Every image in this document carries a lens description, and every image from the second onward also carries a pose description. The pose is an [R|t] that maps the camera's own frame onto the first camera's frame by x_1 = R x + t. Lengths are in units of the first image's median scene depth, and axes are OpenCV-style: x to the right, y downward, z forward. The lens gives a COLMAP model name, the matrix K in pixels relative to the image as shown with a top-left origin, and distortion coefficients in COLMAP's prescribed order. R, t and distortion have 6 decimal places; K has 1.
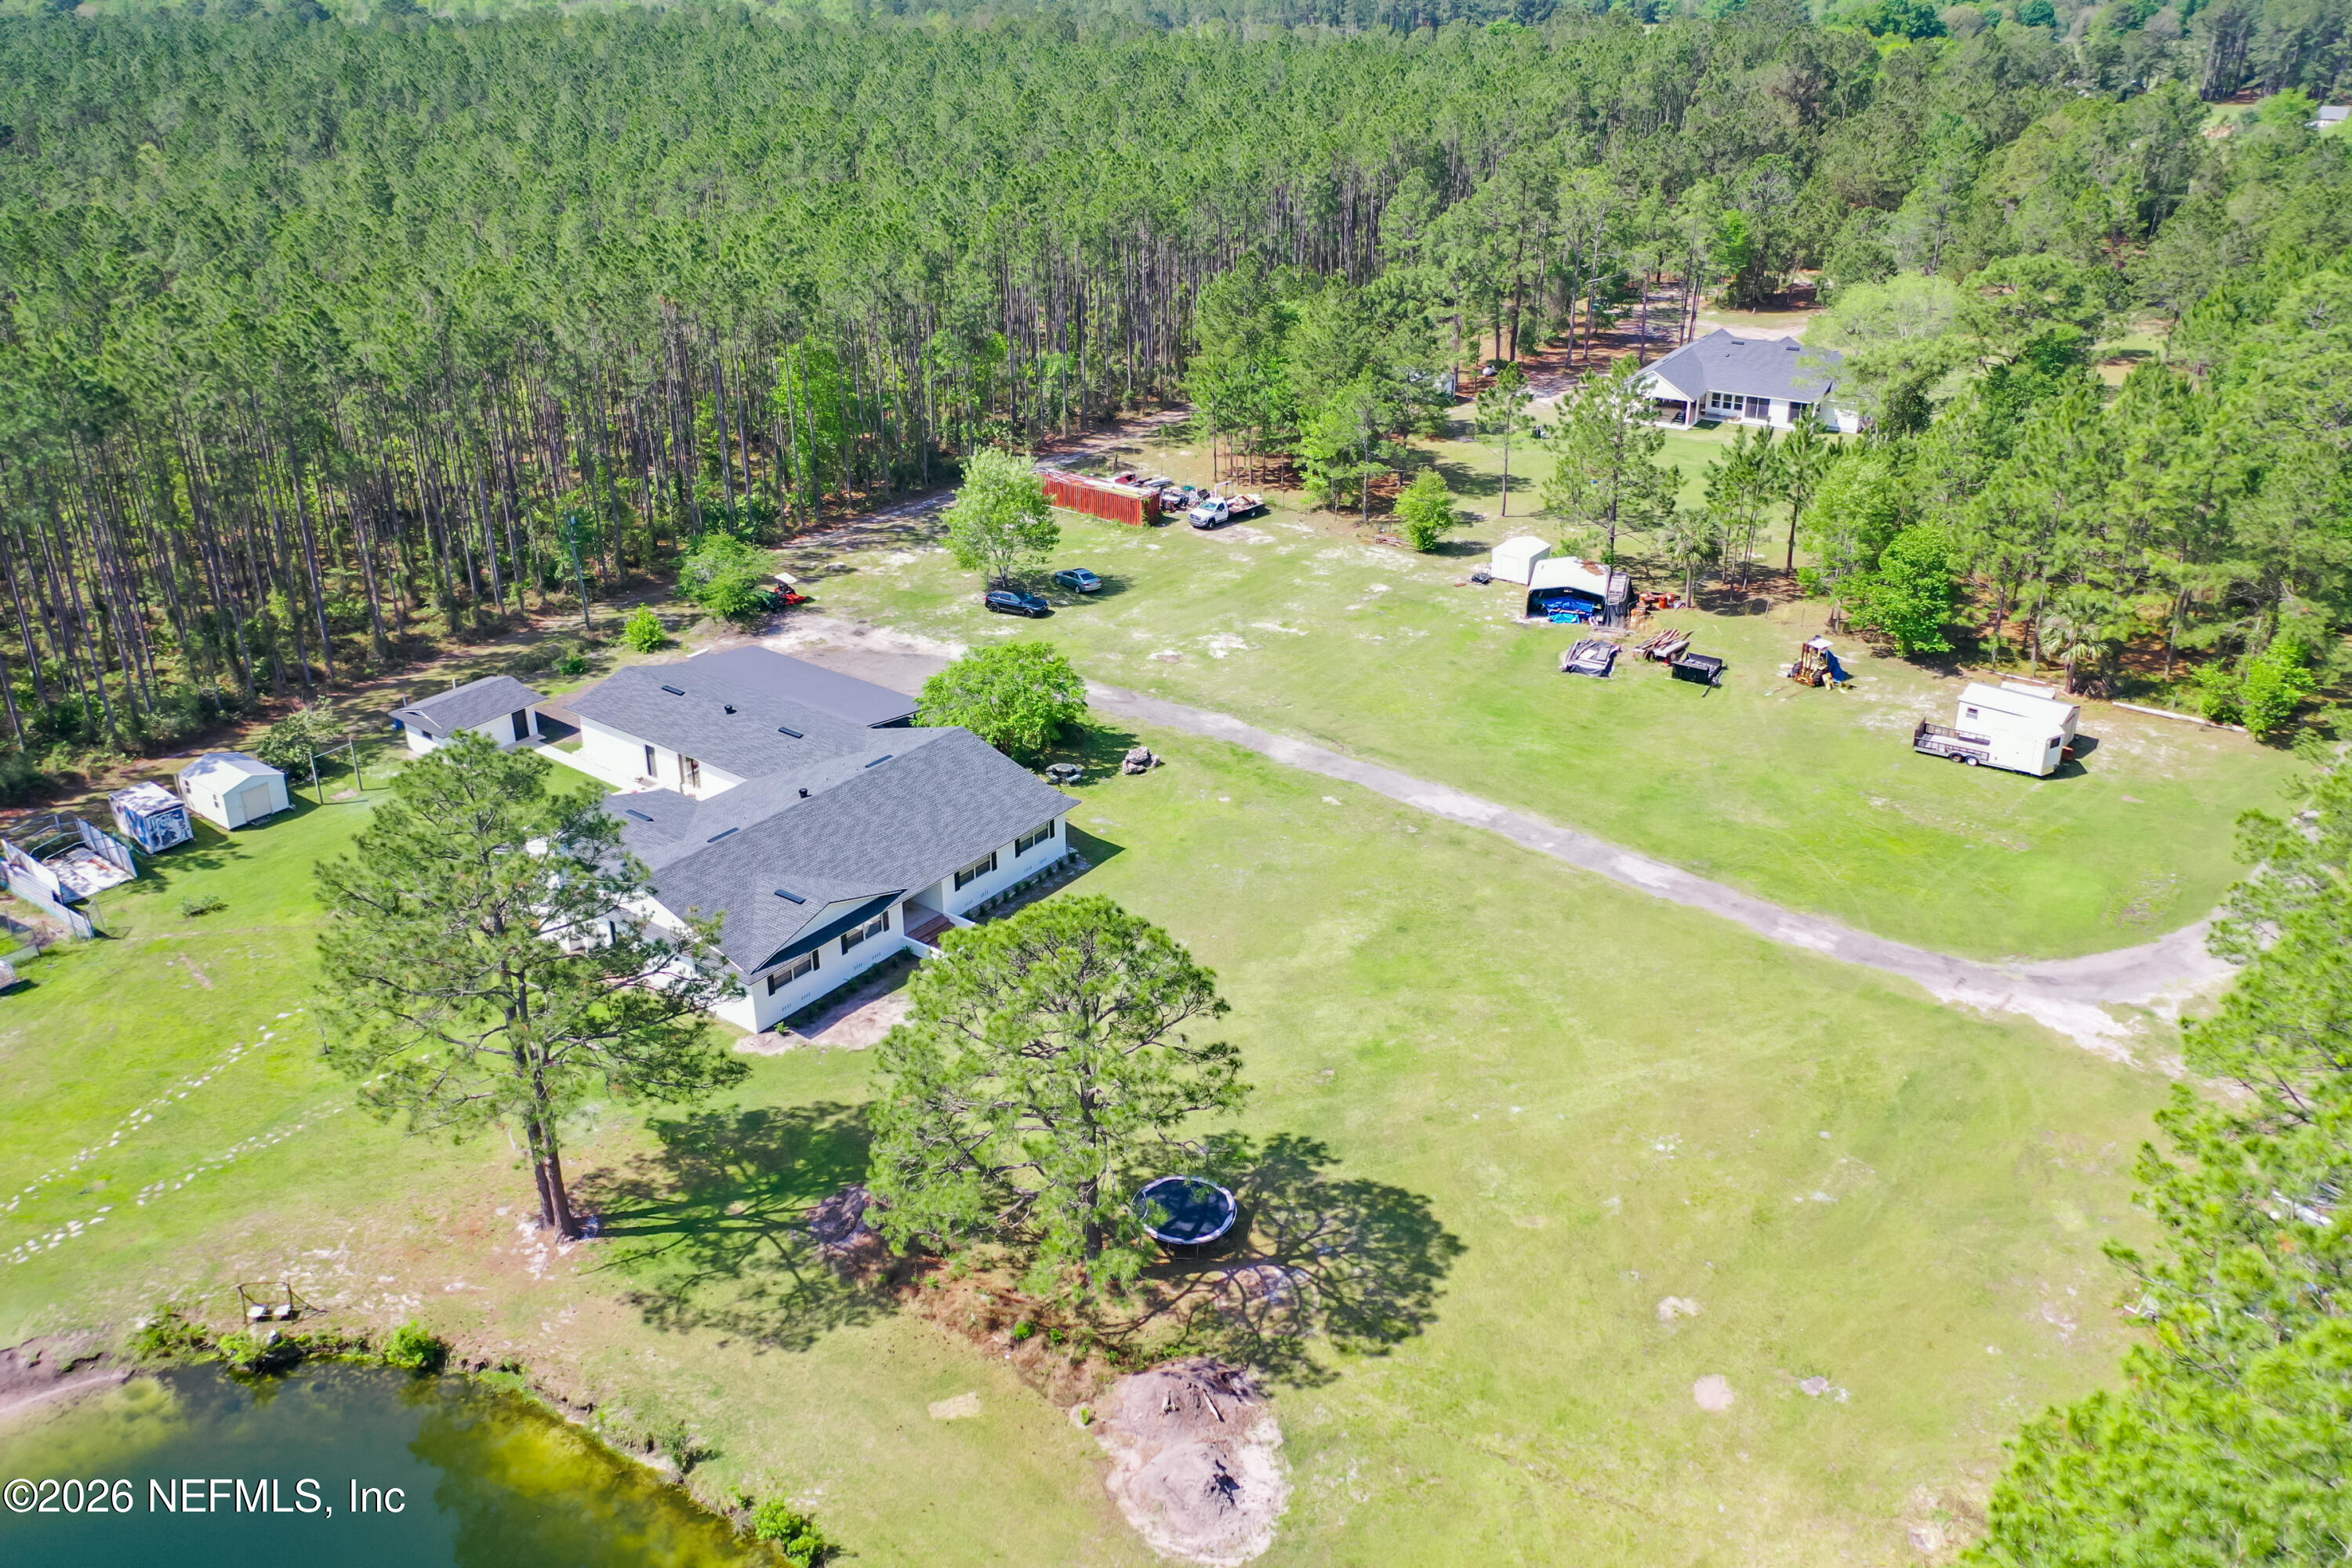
lens RADIAL K [[1932.4, 0, 1176.0], [0, 1932.4, 784.0], [0, 0, 1]] dist [0.007247, 0.003257]
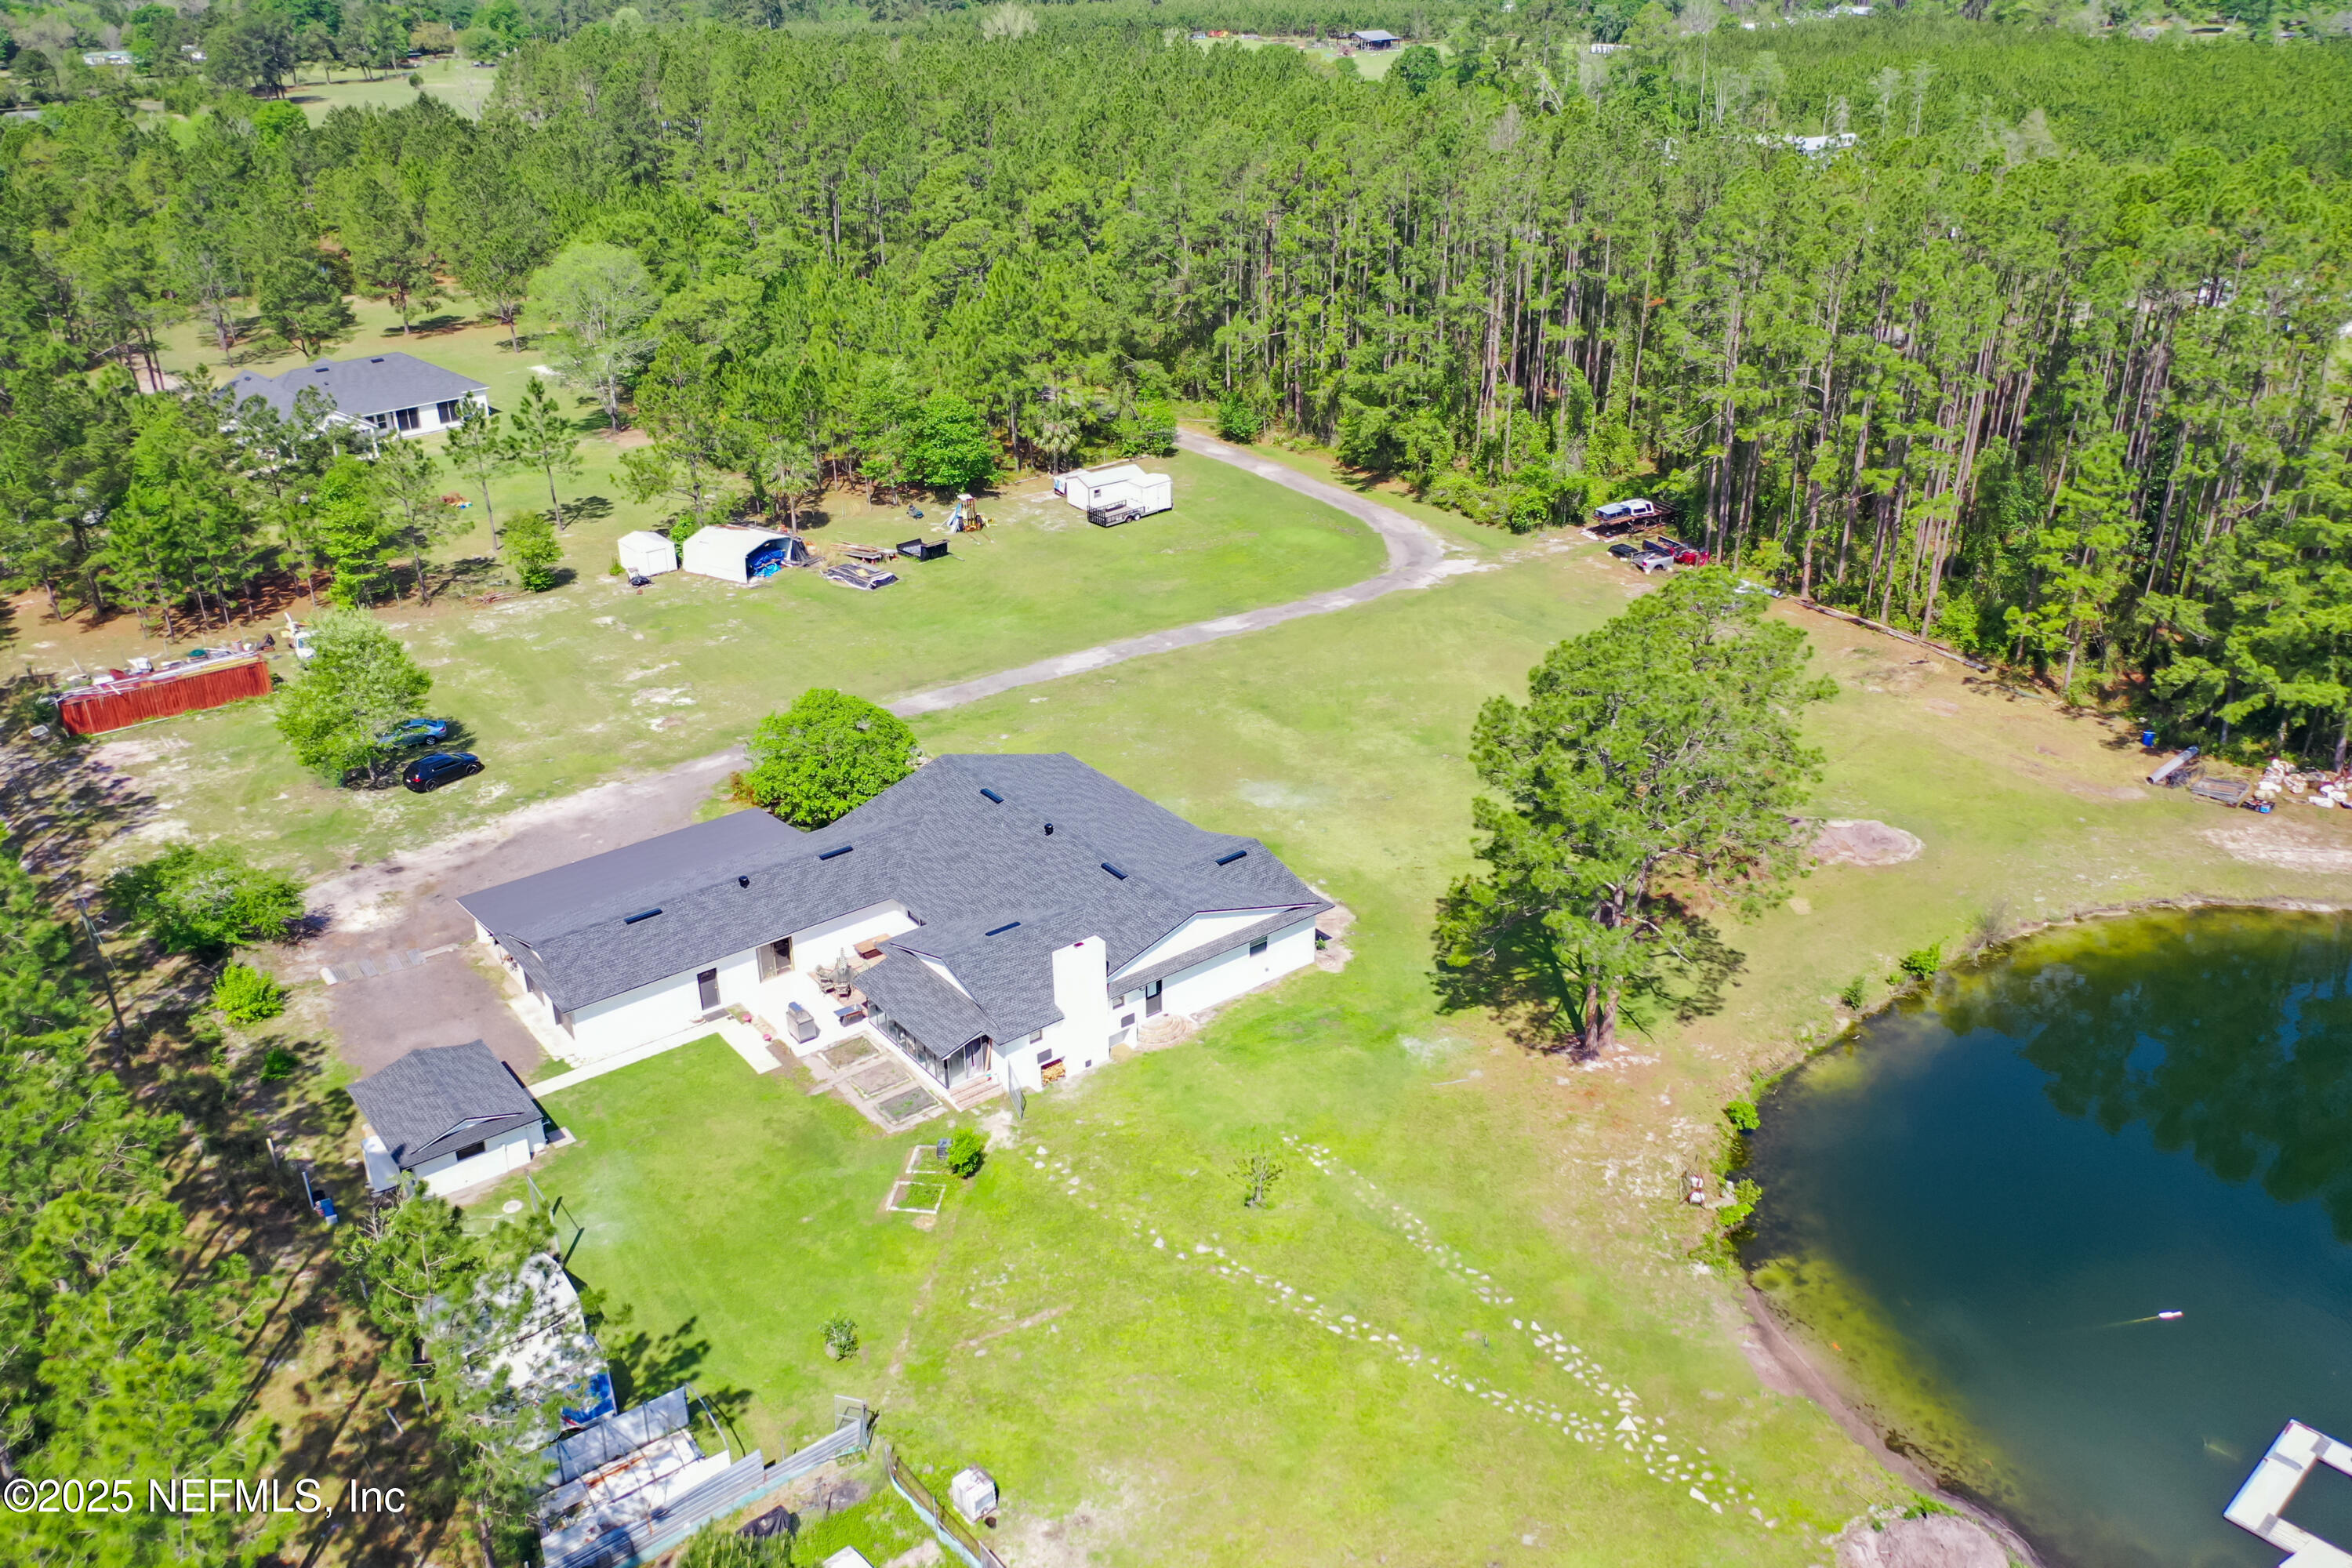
lens RADIAL K [[1932.4, 0, 1176.0], [0, 1932.4, 784.0], [0, 0, 1]] dist [0.007247, 0.003257]
pose [[0.234411, -0.409246, 0.881799, -0.825616], [0.418506, 0.861197, 0.288432, -0.216993], [-0.877442, 0.301426, 0.373146, 0.452322]]
